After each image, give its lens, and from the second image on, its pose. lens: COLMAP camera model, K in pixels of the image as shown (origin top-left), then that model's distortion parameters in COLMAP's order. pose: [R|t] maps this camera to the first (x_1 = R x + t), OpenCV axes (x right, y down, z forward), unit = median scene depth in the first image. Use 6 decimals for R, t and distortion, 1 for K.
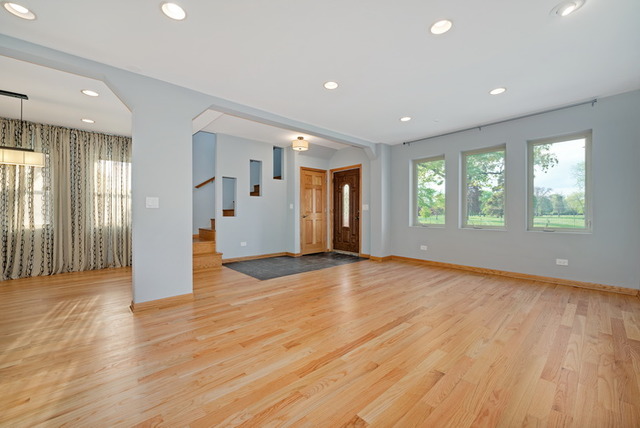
lens RADIAL K [[255.3, 0, 315.5], [0, 255.3, 211.8], [0, 0, 1]] dist [-0.000632, -0.003111]
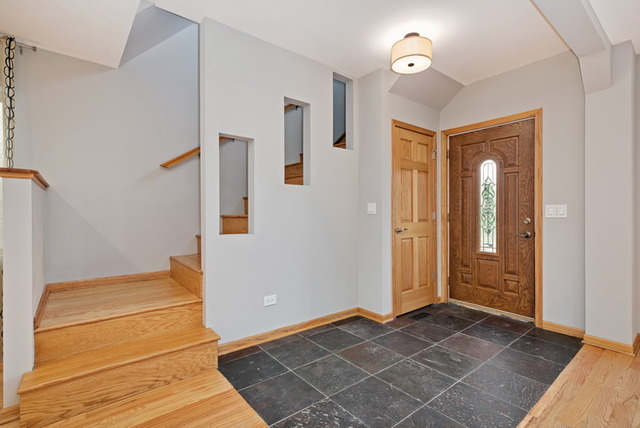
lens RADIAL K [[305.9, 0, 316.7], [0, 305.9, 212.6], [0, 0, 1]] dist [-0.026470, -0.000780]
pose [[0.999414, -0.001010, -0.034203, -0.214287], [0.001092, 0.999997, 0.002399, -0.018574], [0.034200, -0.002435, 0.999412, 0.577526]]
